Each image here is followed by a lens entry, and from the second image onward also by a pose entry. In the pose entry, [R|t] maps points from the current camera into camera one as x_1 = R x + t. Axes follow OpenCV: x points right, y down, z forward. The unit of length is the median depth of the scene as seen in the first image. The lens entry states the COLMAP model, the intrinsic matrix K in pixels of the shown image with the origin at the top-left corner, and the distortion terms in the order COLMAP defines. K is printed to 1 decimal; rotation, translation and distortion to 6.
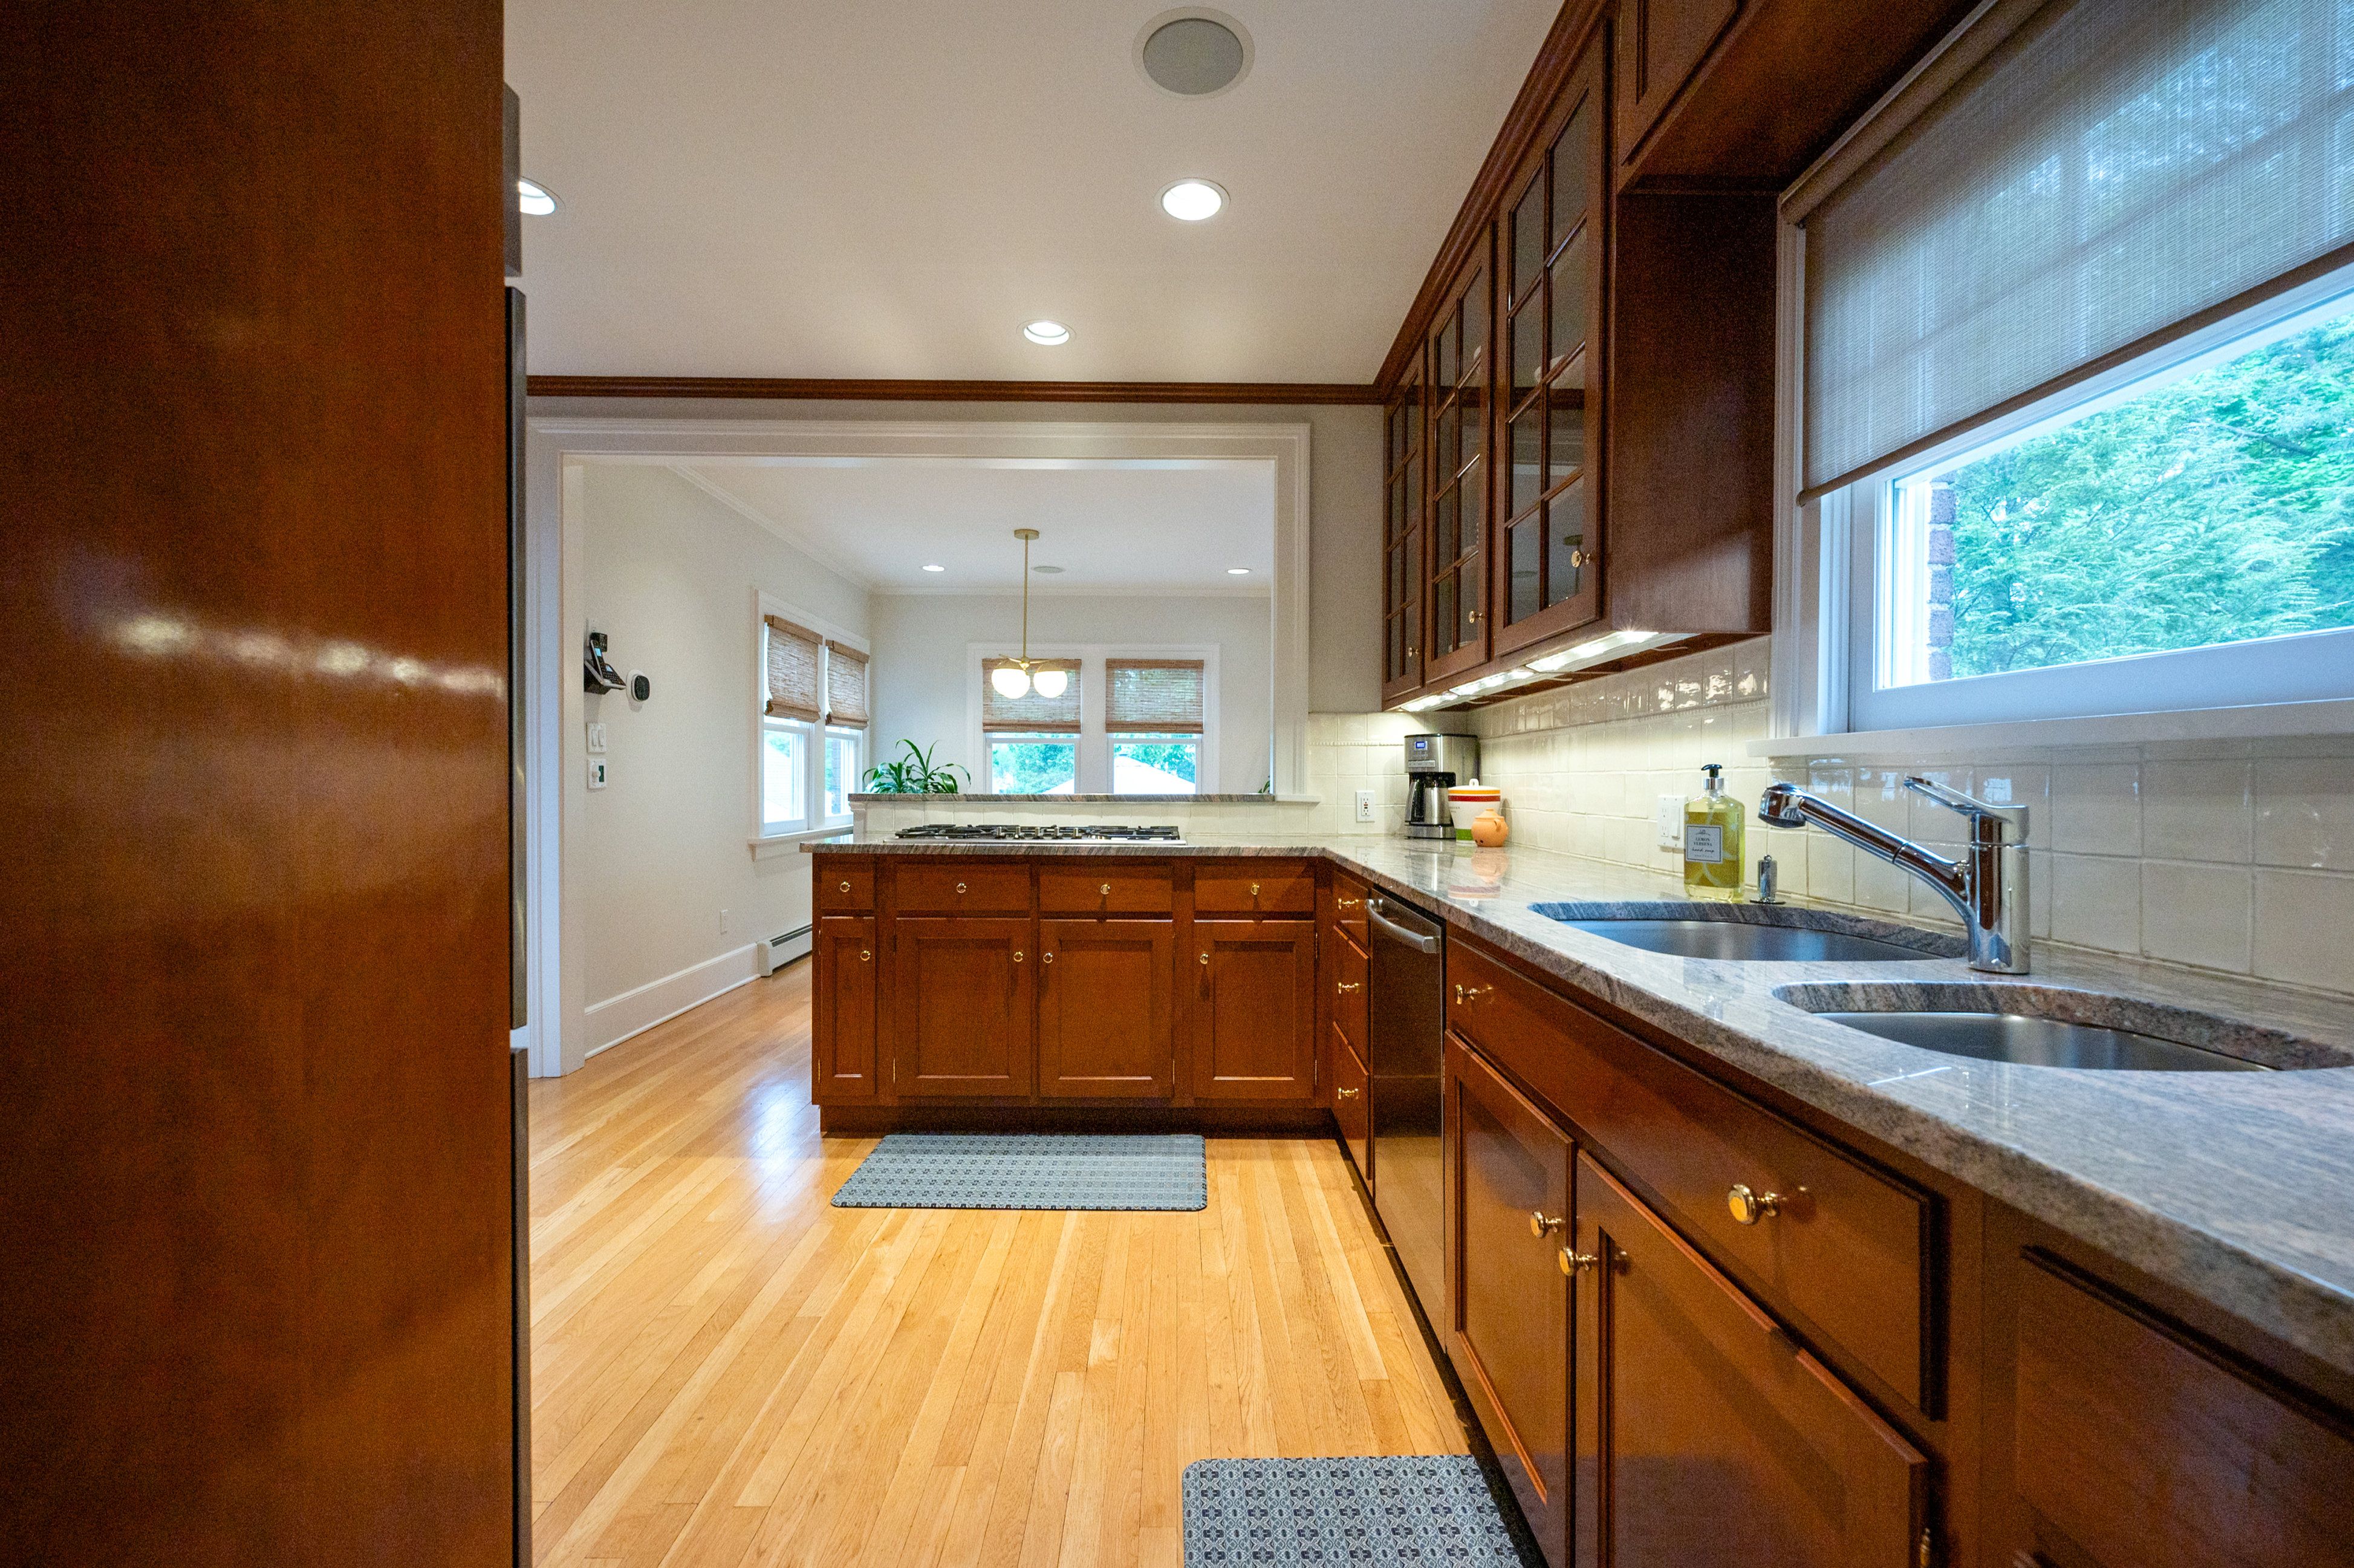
lens RADIAL K [[961.2, 0, 1192.5], [0, 961.2, 779.5], [0, 0, 1]] dist [-0.000078, -0.000225]
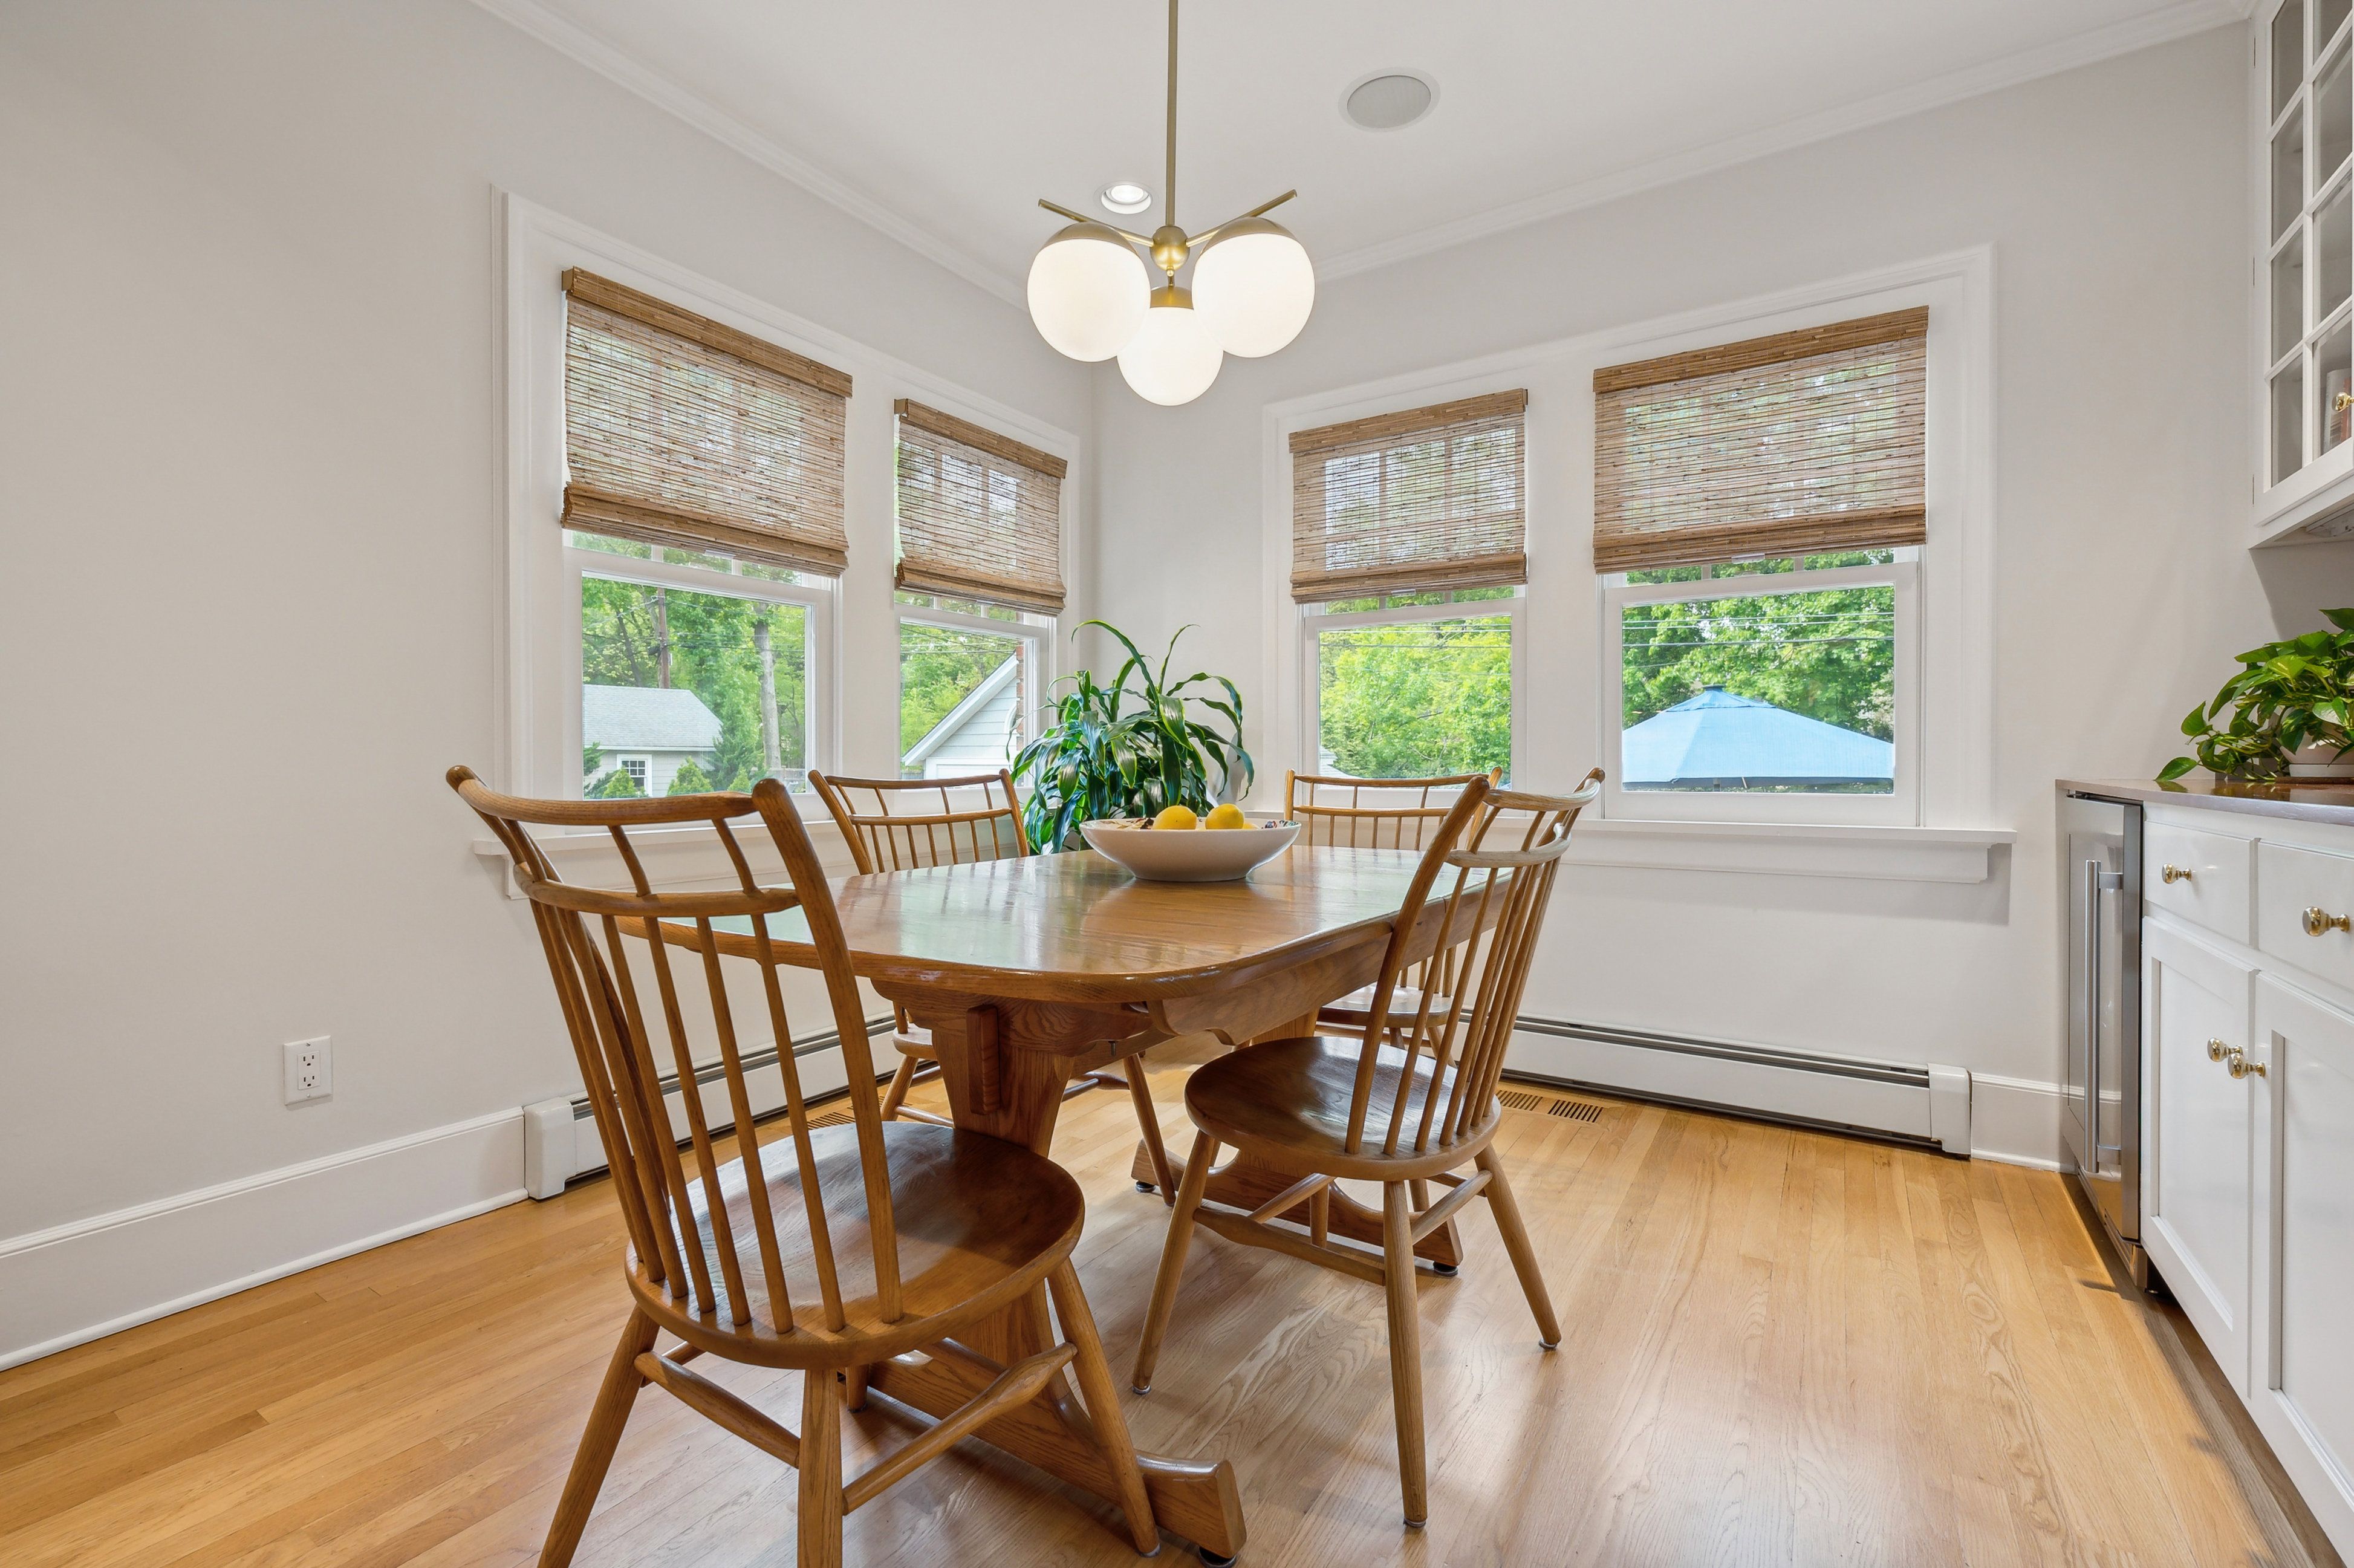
lens RADIAL K [[1016.0, 0, 1164.5], [0, 1016.0, 761.2], [0, 0, 1]] dist [0.004534, 0.000233]
pose [[0.836367, -0.004897, -0.548148, -0.015137], [-0.000378, 0.999955, -0.009511, 0.027311], [0.548170, 0.008162, 0.836327, 0.585204]]
